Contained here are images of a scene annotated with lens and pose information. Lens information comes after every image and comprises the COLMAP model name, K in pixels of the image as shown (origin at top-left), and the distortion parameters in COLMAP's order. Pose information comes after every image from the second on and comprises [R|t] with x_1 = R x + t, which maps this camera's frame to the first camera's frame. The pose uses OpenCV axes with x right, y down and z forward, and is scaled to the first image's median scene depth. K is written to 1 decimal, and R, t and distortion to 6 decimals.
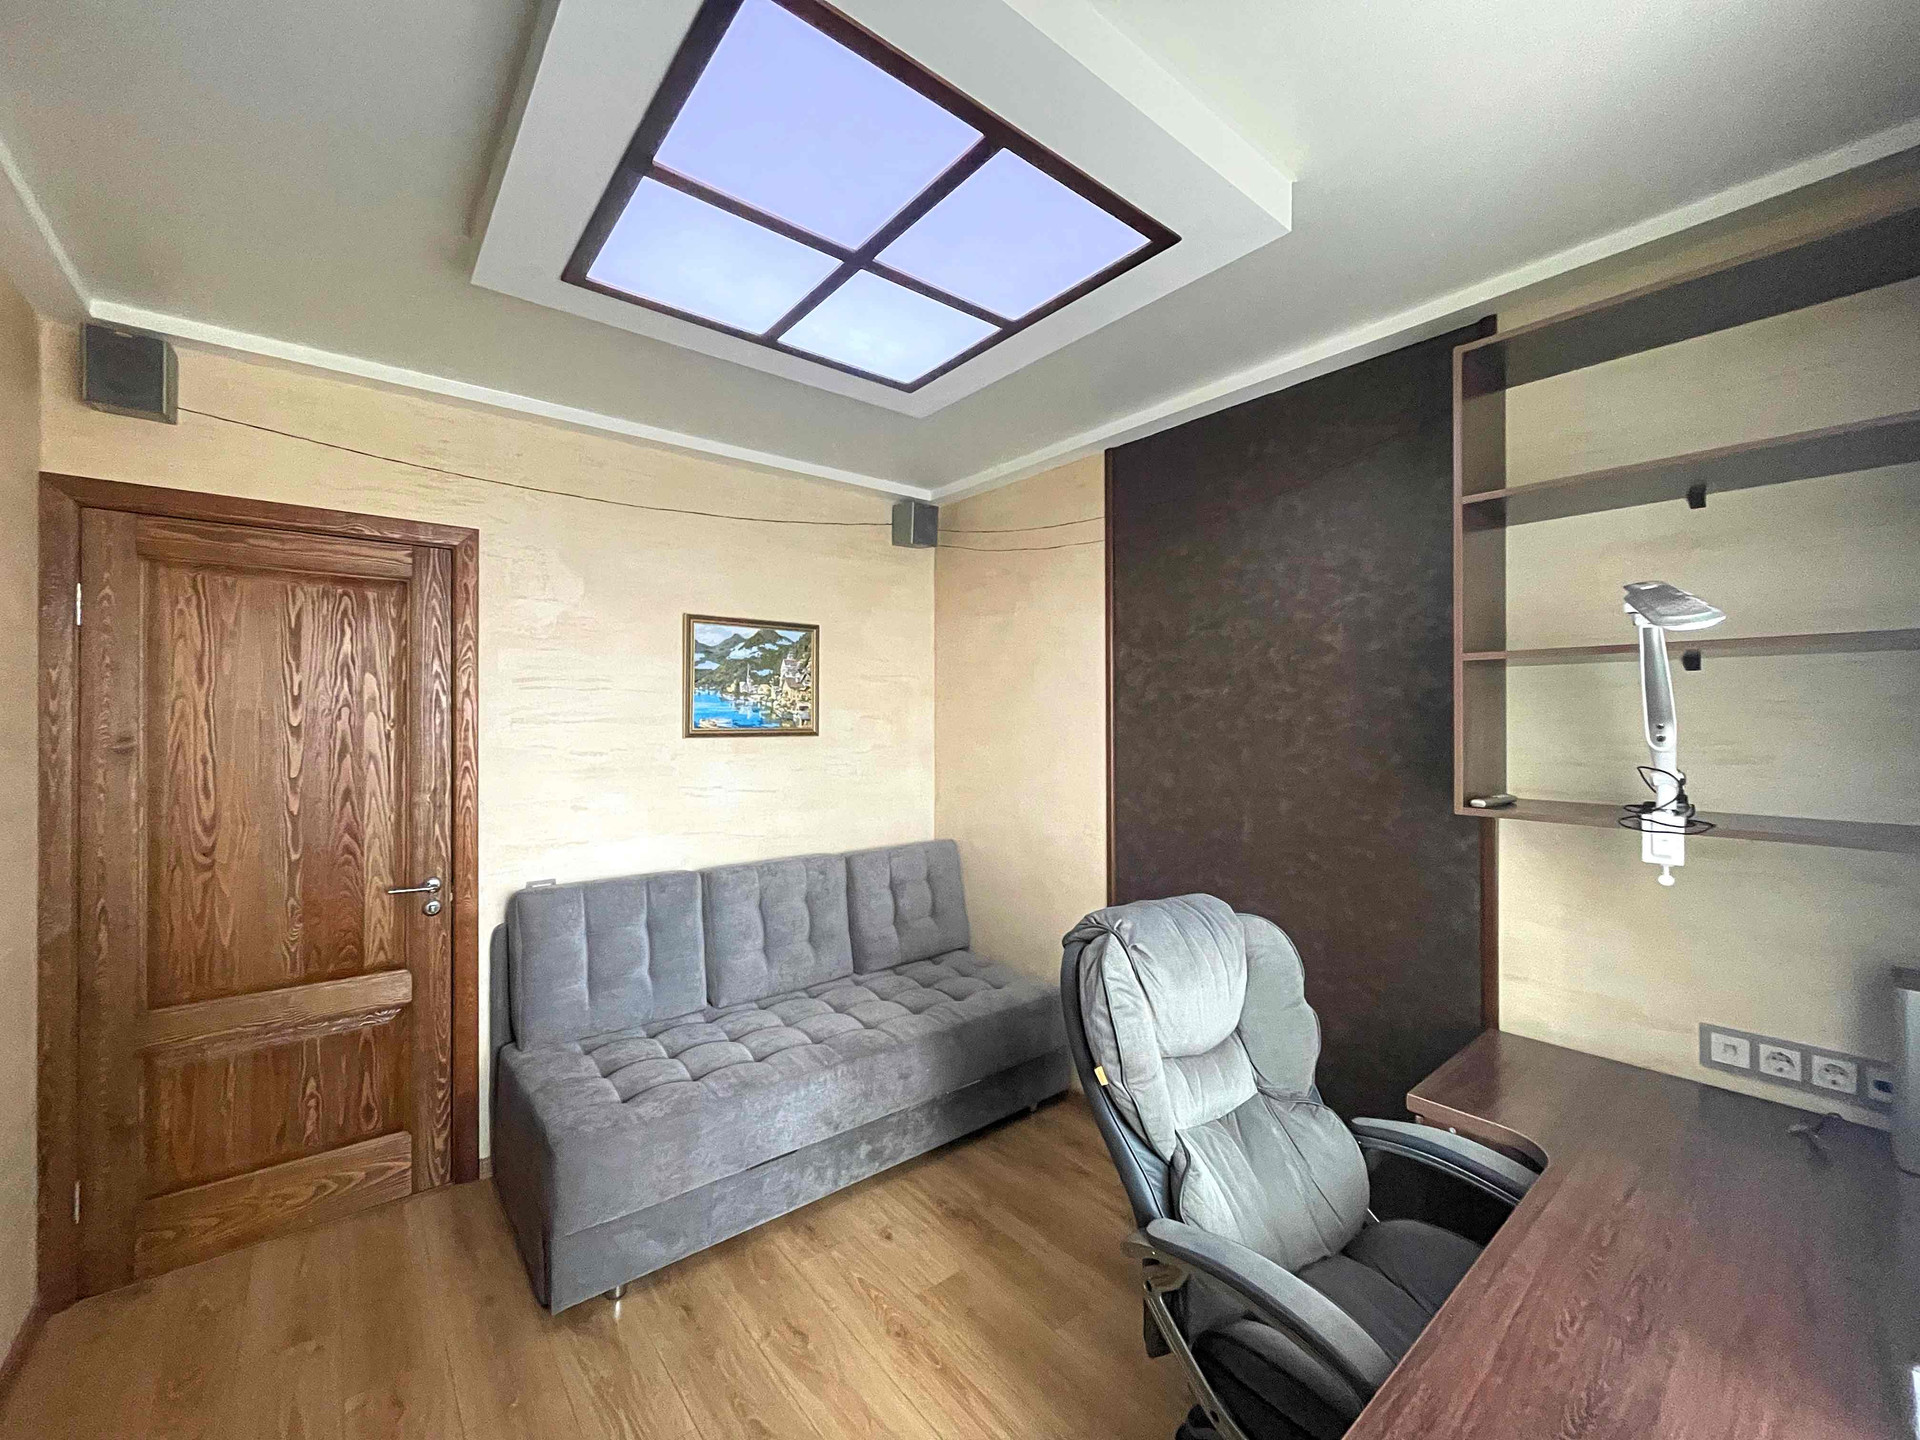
lens RADIAL K [[772.3, 0, 960.0], [0, 772.3, 720.0], [0, 0, 1]] dist [-0.002926, -0.000732]
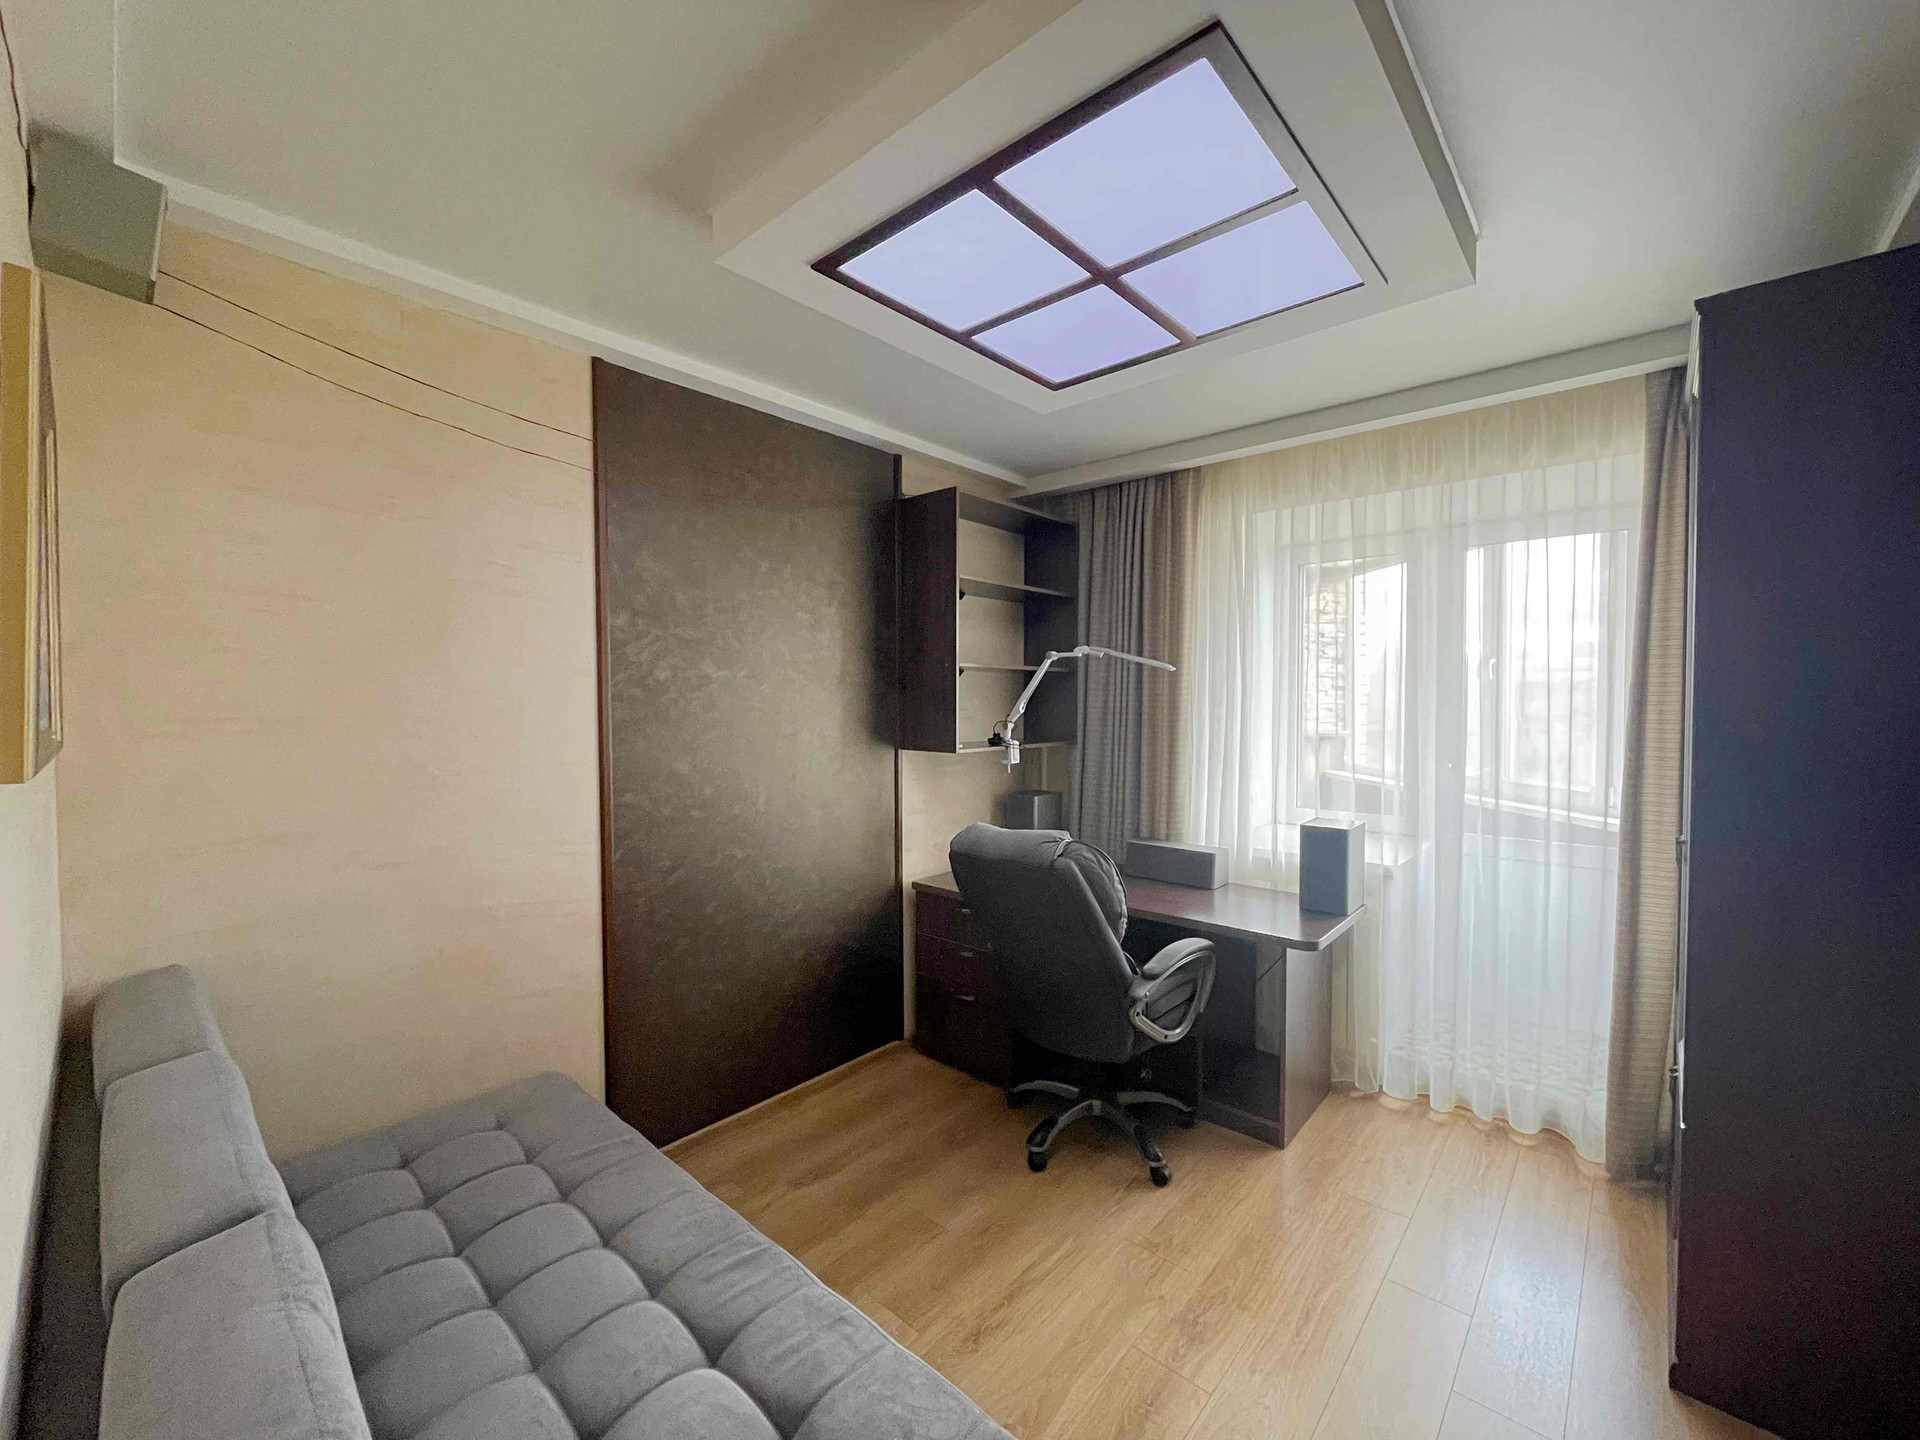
lens RADIAL K [[772.3, 0, 960.0], [0, 772.3, 720.0], [0, 0, 1]] dist [-0.002926, -0.000732]
pose [[-0.155416, -0.024886, 0.987536, -0.788666], [0.001771, 0.999674, 0.025471, -0.000326], [-0.987848, 0.005707, -0.155321, 0.913426]]
